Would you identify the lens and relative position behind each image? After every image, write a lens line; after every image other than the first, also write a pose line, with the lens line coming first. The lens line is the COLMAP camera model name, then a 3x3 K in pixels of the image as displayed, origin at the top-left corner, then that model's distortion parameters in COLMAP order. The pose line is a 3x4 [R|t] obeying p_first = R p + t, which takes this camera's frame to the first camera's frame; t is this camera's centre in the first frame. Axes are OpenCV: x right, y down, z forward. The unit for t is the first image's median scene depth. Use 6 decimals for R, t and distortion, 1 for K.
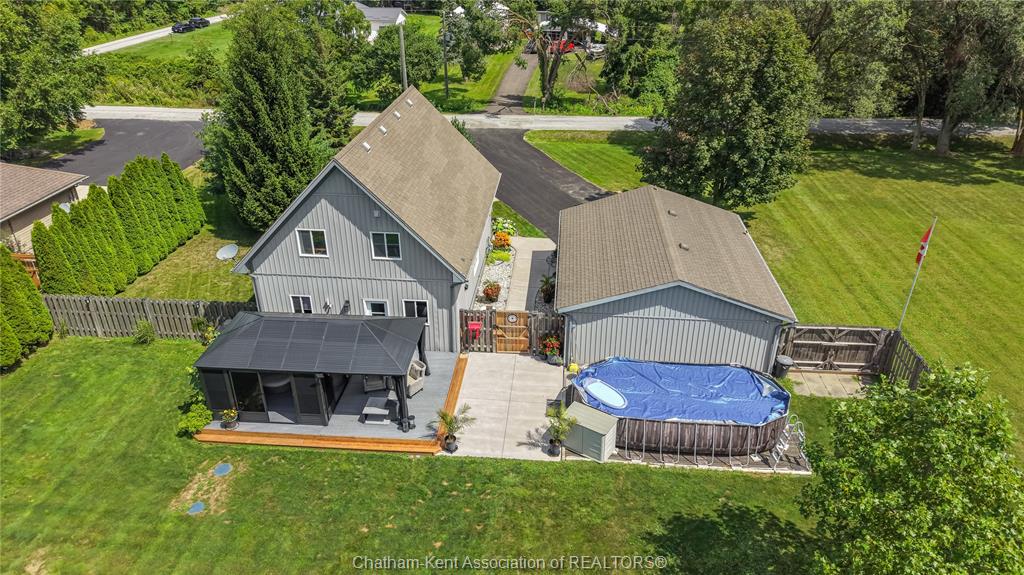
lens RADIAL K [[706.5, 0, 504.7], [0, 706.5, 298.6], [0, 0, 1]] dist [0.115855, -0.196828]
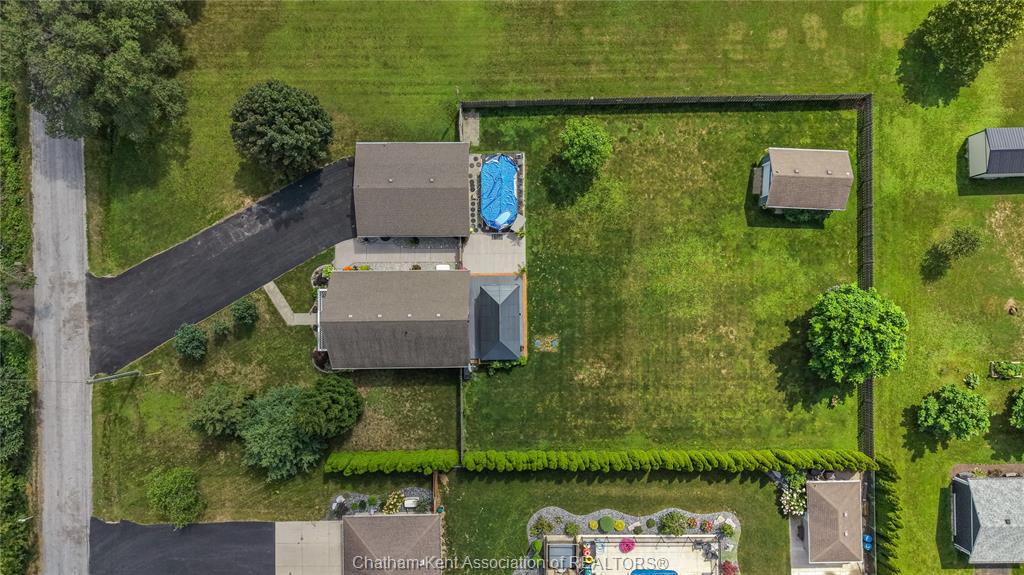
lens RADIAL K [[706.5, 0, 504.7], [0, 706.5, 298.6], [0, 0, 1]] dist [0.115855, -0.196828]
pose [[-0.089604, -0.995977, 0.000907, -0.160919], [0.512037, -0.045285, 0.857769, -2.033354], [-0.854277, 0.077324, 0.514035, -0.376185]]
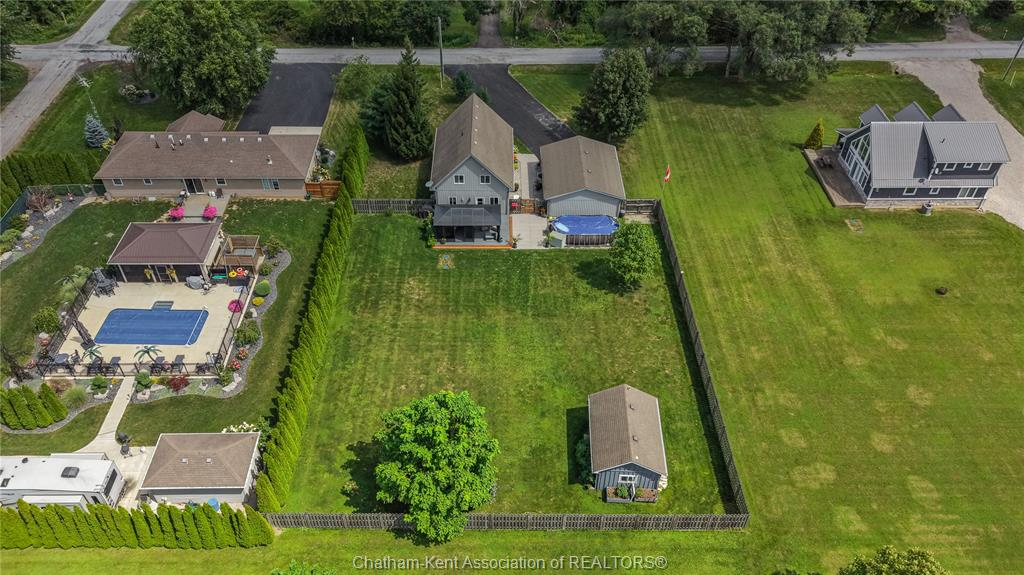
lens RADIAL K [[706.5, 0, 504.7], [0, 706.5, 298.6], [0, 0, 1]] dist [0.115855, -0.196828]
pose [[0.996246, -0.057277, 0.064904, -0.292928], [0.039271, 0.967243, 0.250796, -0.314071], [-0.077143, -0.247305, 0.965862, -1.830069]]
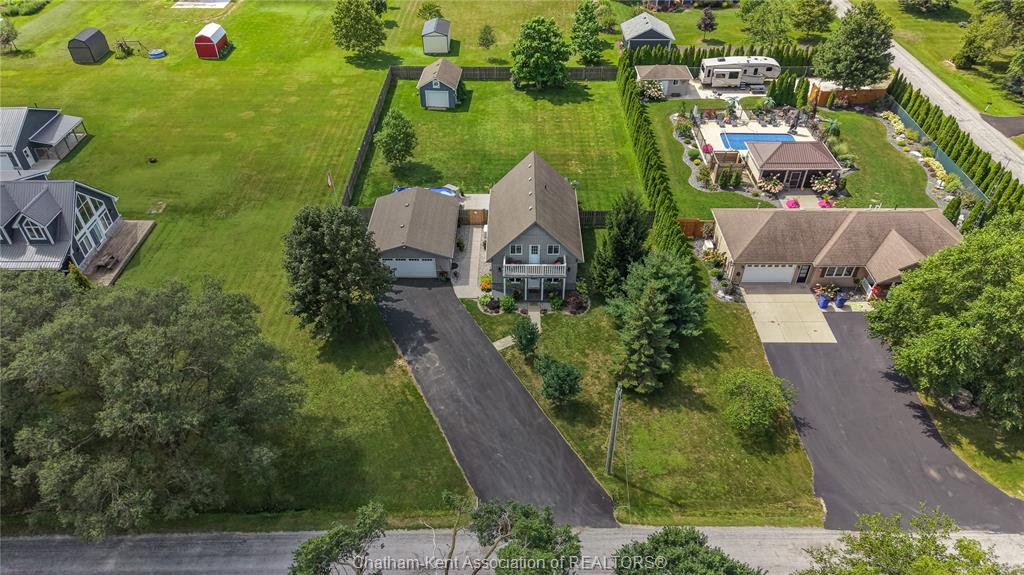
lens RADIAL K [[706.5, 0, 504.7], [0, 706.5, 298.6], [0, 0, 1]] dist [0.115855, -0.196828]
pose [[-0.997996, 0.040208, -0.048853, 0.046808], [-0.030897, 0.364089, 0.930852, -2.443627], [0.055215, 0.930496, -0.362117, 2.365611]]
